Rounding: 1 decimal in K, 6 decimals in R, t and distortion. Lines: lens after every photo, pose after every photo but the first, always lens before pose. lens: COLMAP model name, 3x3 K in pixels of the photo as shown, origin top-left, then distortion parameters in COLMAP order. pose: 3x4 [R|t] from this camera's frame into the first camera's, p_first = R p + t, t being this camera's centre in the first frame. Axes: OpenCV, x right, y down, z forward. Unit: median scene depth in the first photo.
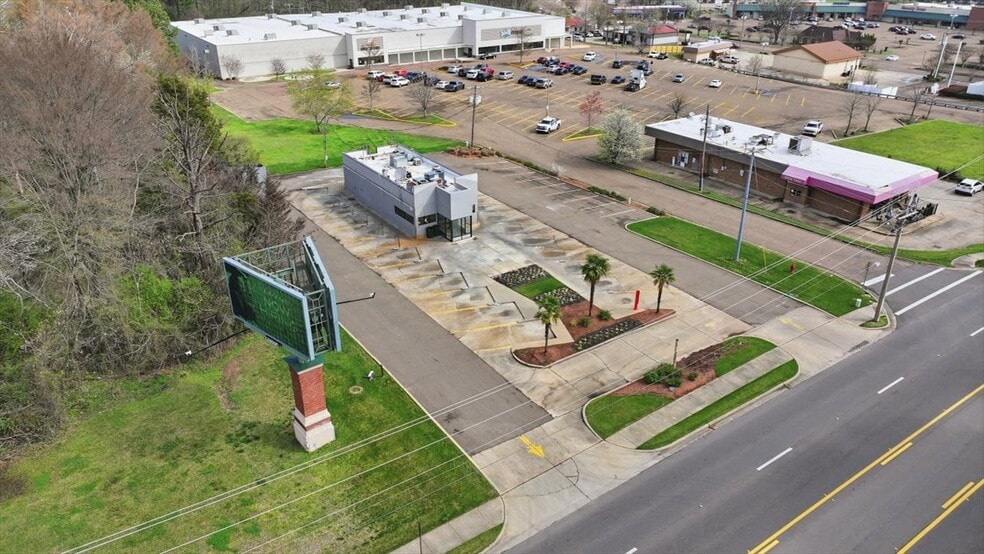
lens RADIAL K [[692.4, 0, 496.0], [0, 692.4, 274.1], [0, 0, 1]] dist [0.004751, 0.007595]
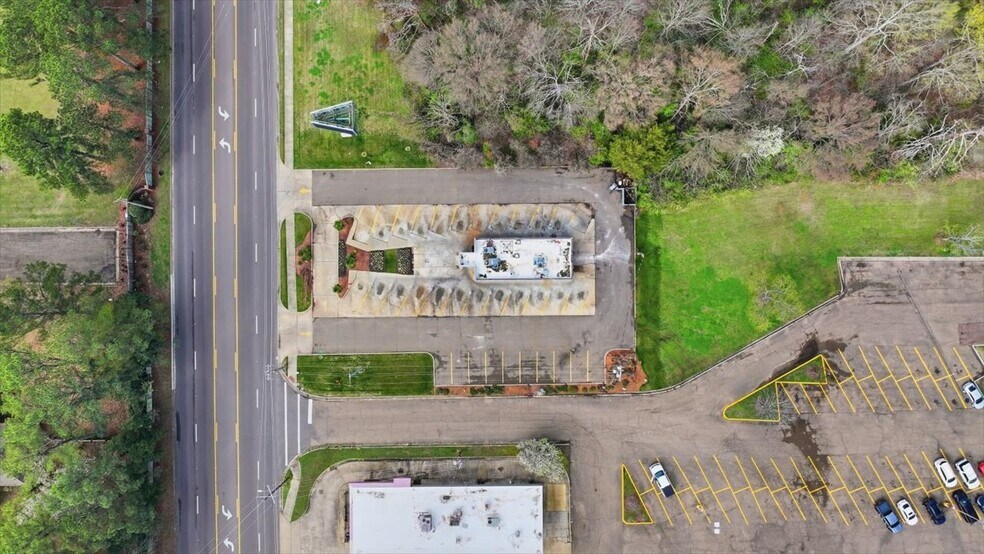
lens RADIAL K [[692.4, 0, 496.0], [0, 692.4, 274.1], [0, 0, 1]] dist [0.004751, 0.007595]
pose [[-0.565448, 0.824657, -0.014467, -0.041731], [-0.367881, -0.236471, 0.899303, -1.598499], [0.738196, 0.513831, 0.437087, 0.270288]]
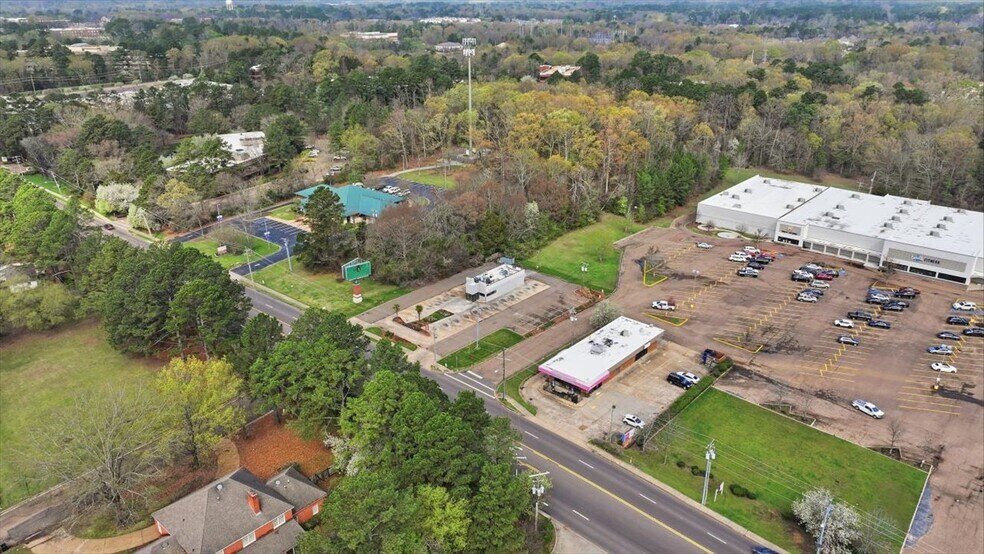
lens RADIAL K [[692.4, 0, 496.0], [0, 692.4, 274.1], [0, 0, 1]] dist [0.004751, 0.007595]
pose [[0.247033, 0.361283, -0.899138, 2.267475], [-0.428425, 0.873000, 0.233073, -0.779787], [0.869153, 0.327637, 0.370443, 0.019785]]
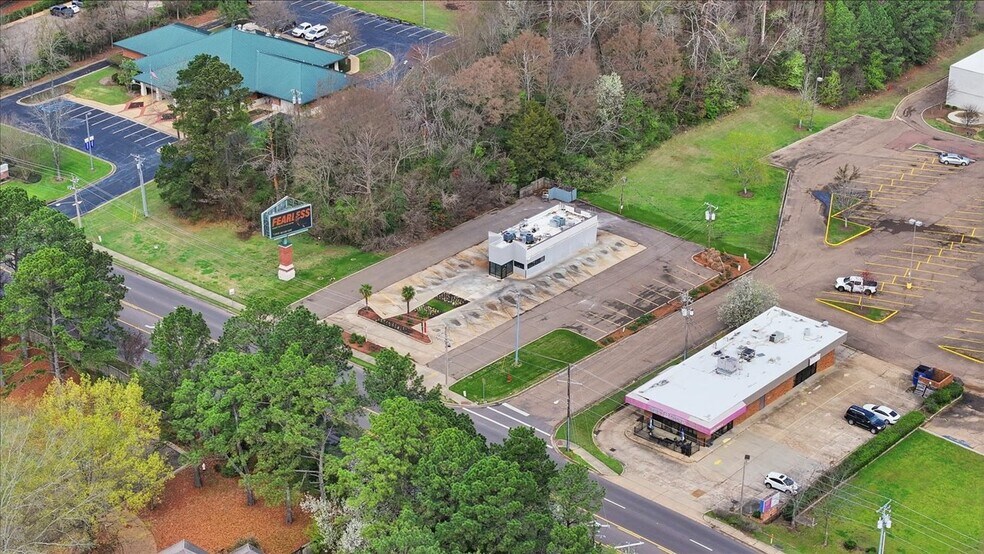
lens RADIAL K [[1969.0, 0, 498.4], [0, 1969.0, 279.5], [0, 0, 1]] dist [-0.215174, 0.955949]
pose [[0.250835, 0.416745, -0.873731, 3.393792], [-0.430027, 0.856610, 0.285125, -1.166106], [0.867271, 0.304208, 0.394079, -0.617979]]
